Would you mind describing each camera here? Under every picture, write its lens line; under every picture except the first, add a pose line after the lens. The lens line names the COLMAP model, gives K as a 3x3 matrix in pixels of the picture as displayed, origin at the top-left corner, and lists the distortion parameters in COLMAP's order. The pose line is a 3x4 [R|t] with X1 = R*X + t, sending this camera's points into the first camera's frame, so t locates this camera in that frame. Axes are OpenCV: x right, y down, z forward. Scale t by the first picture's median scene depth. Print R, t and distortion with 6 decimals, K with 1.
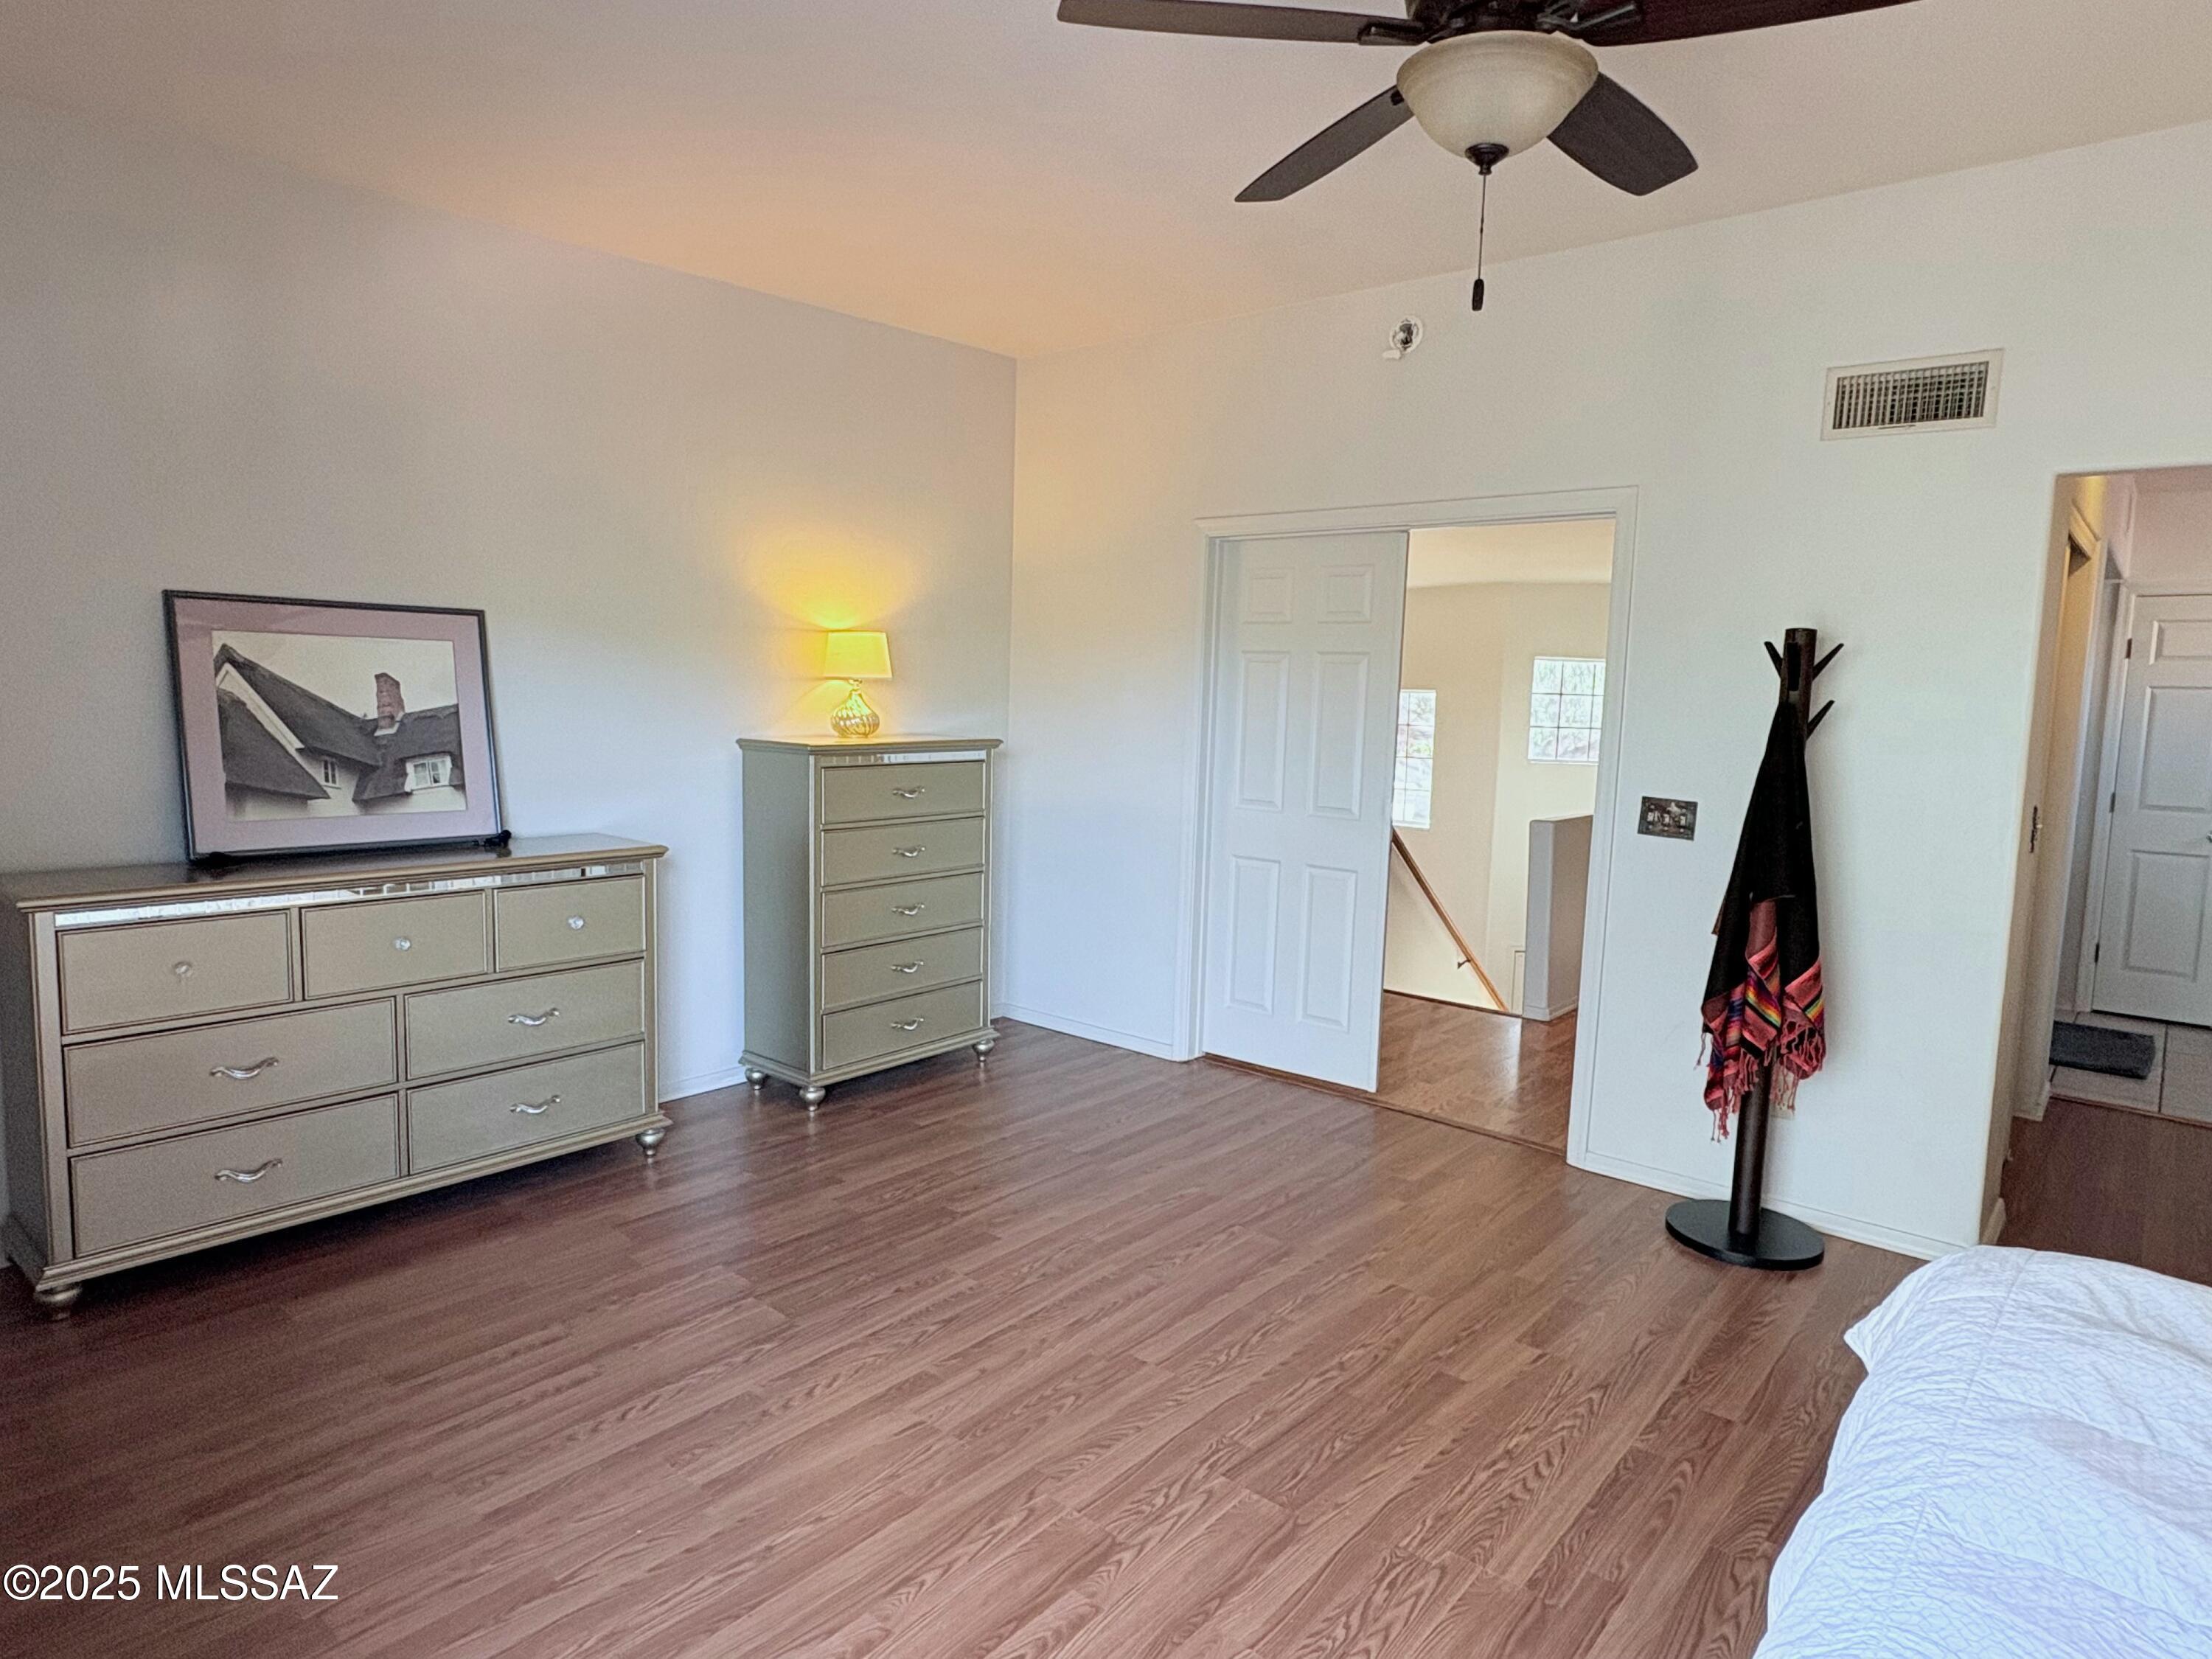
lens RADIAL K [[1281.9, 0, 1104.2], [0, 1281.9, 825.6], [0, 0, 1]] dist [0.000452, 0.000004]
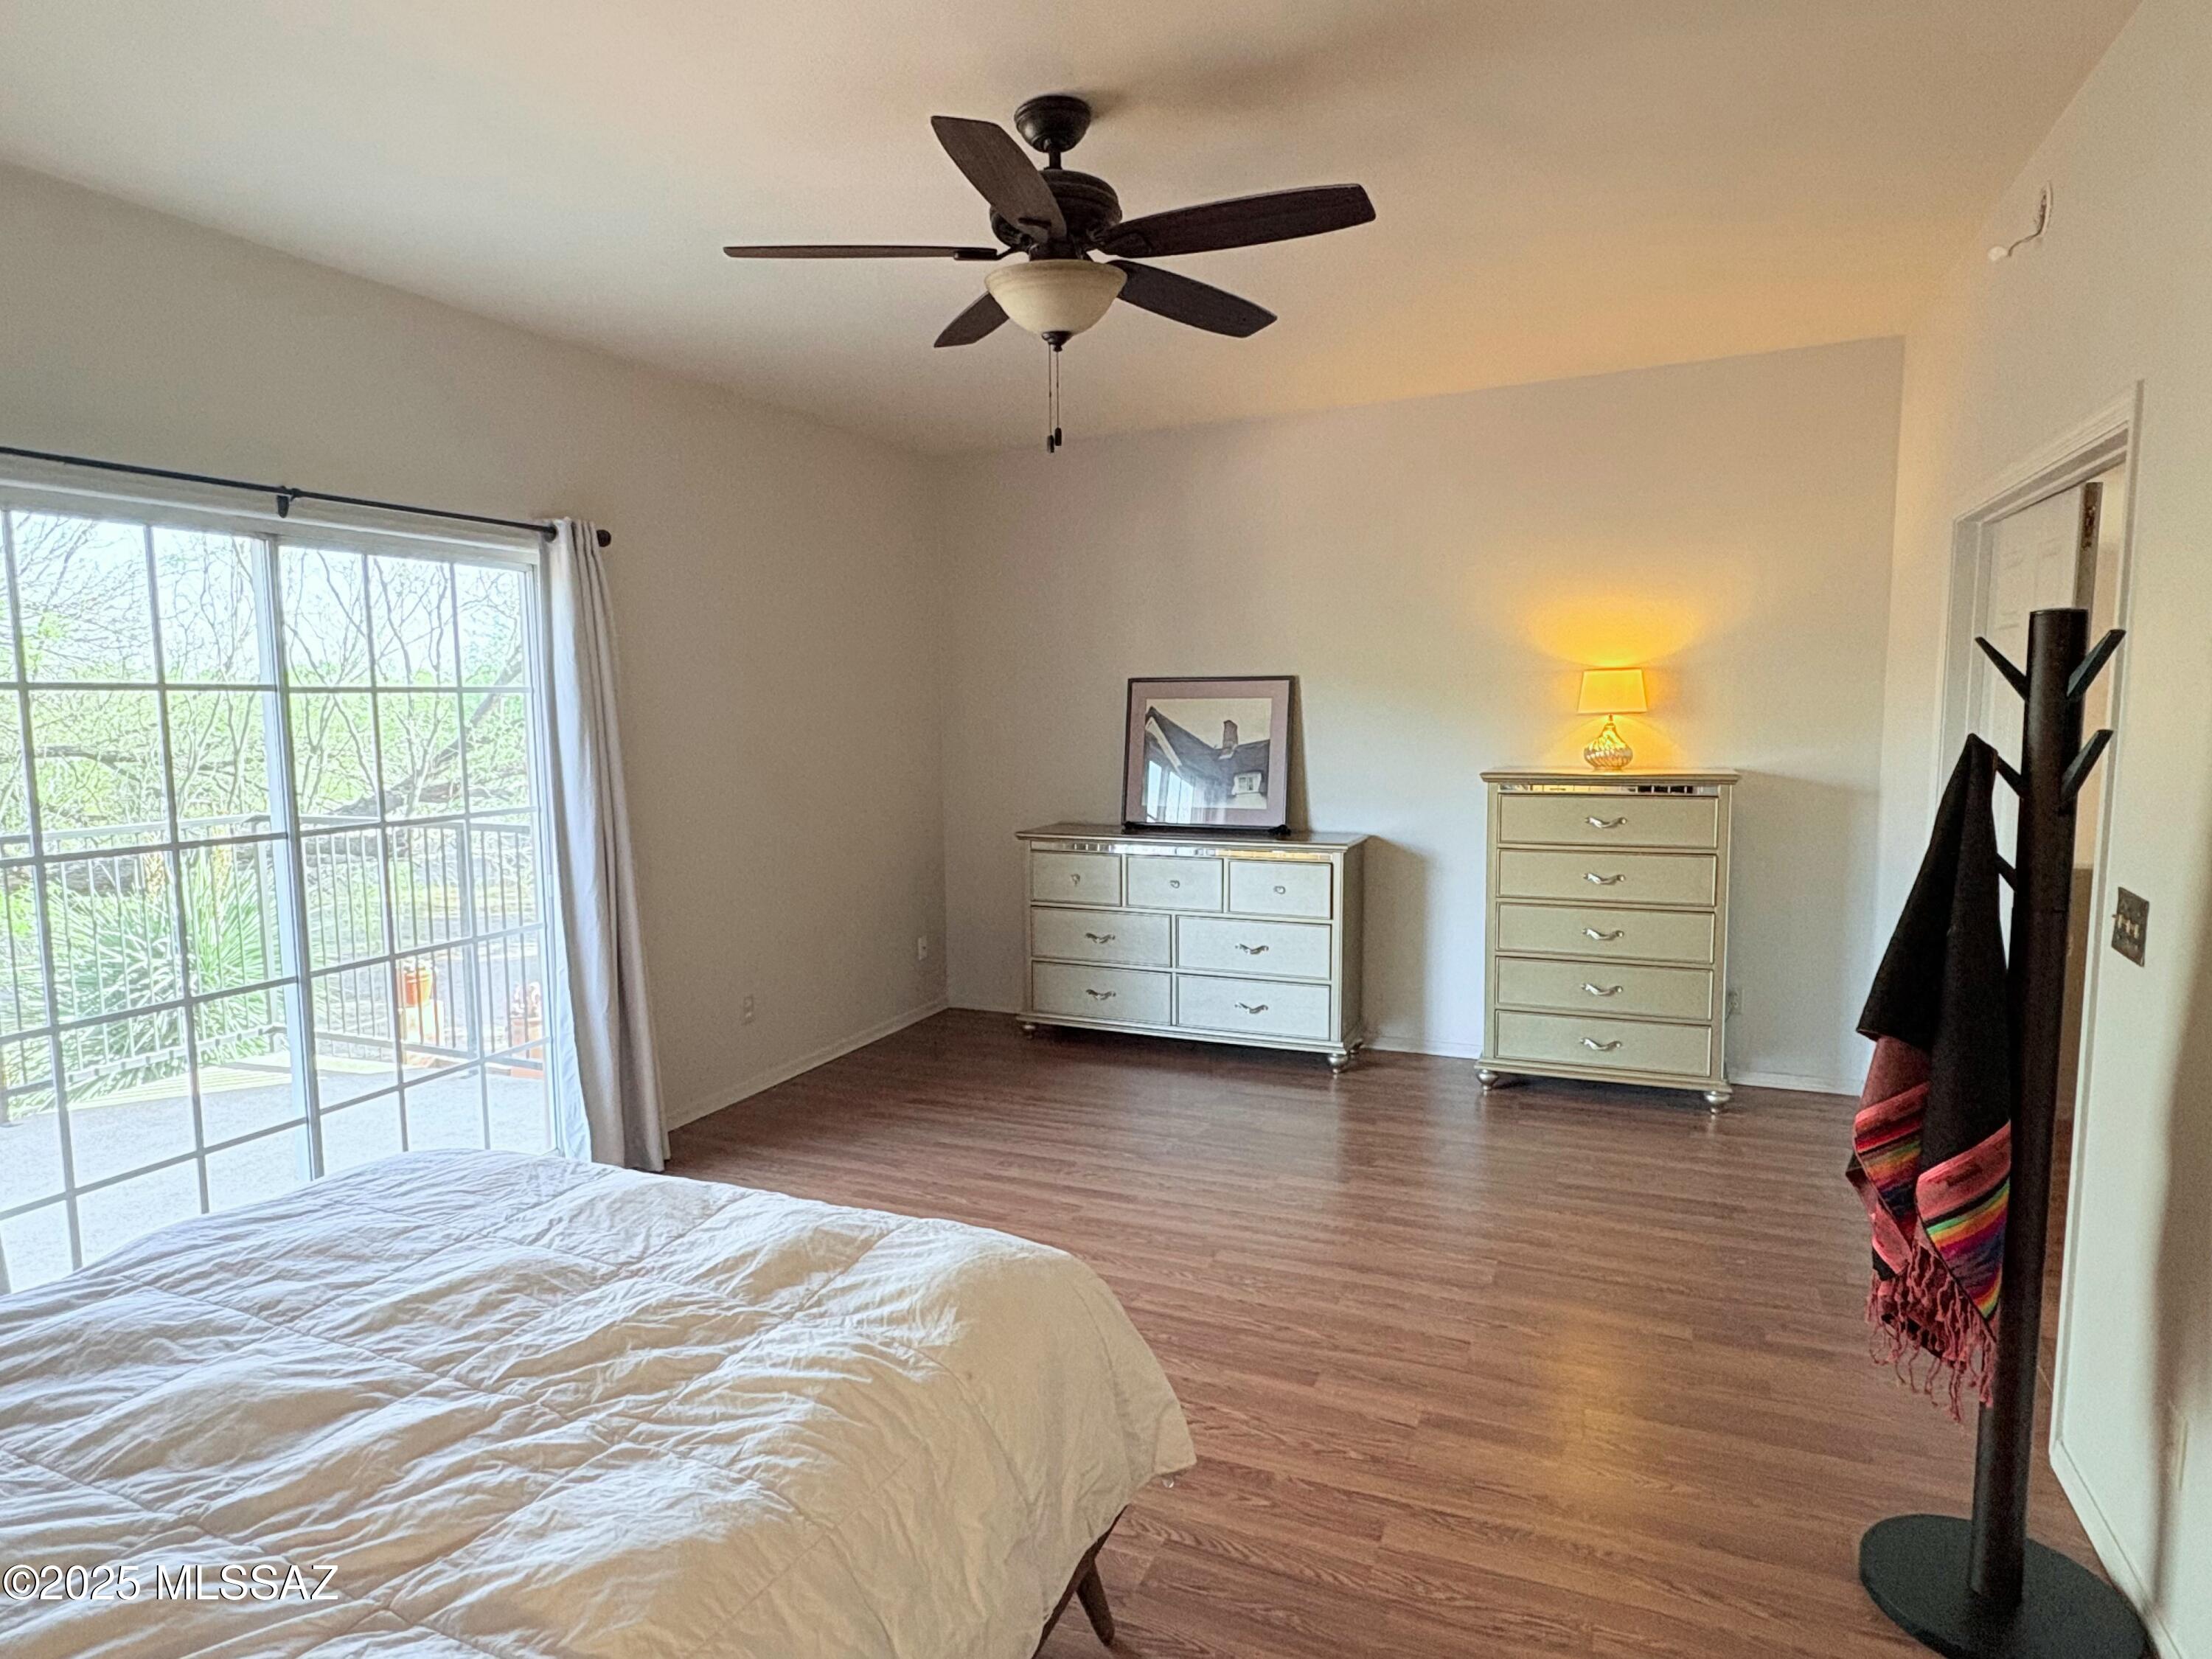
lens RADIAL K [[1281.9, 0, 1103.6], [0, 1281.9, 832.0], [0, 0, 1]] dist [0.000452, 0.000004]
pose [[0.299279, 0.070985, -0.951521, 1.015786], [-0.085379, 0.995221, 0.047391, -0.046550], [0.950338, 0.067056, 0.303910, 0.408950]]
